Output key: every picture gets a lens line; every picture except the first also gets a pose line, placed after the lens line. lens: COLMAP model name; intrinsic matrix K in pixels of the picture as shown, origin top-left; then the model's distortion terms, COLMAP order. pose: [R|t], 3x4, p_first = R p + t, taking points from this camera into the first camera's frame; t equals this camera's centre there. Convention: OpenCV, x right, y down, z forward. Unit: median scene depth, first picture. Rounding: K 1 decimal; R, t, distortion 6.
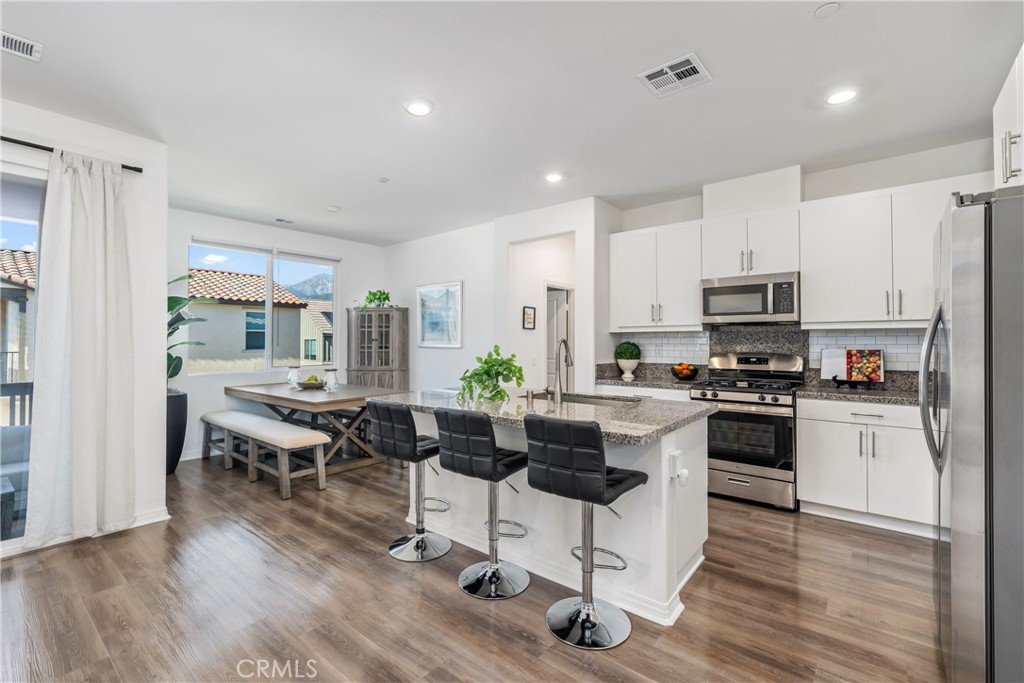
lens RADIAL K [[449.8, 0, 511.3], [0, 449.8, 338.9], [0, 0, 1]] dist [-0.001561, -0.000096]
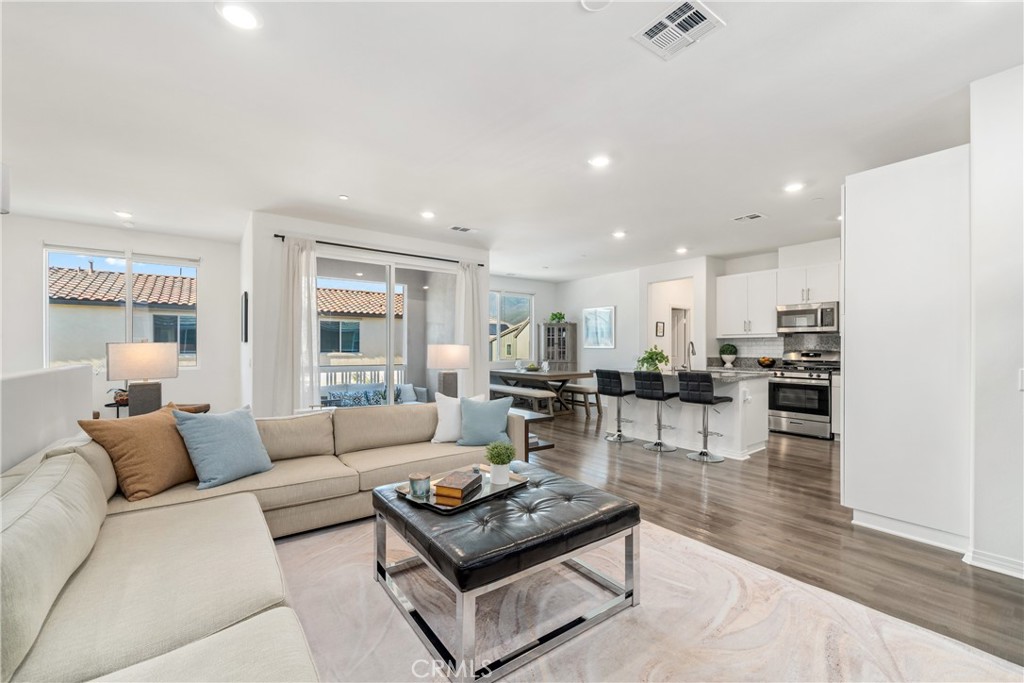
lens RADIAL K [[426.7, 0, 509.1], [0, 426.7, 347.5], [0, 0, 1]] dist [0.002777, 0.000582]
pose [[0.971405, -0.000292, -0.237427, -0.159302], [0.001682, 0.999983, 0.005652, 0.010099], [0.237421, -0.005889, 0.971389, -0.759700]]
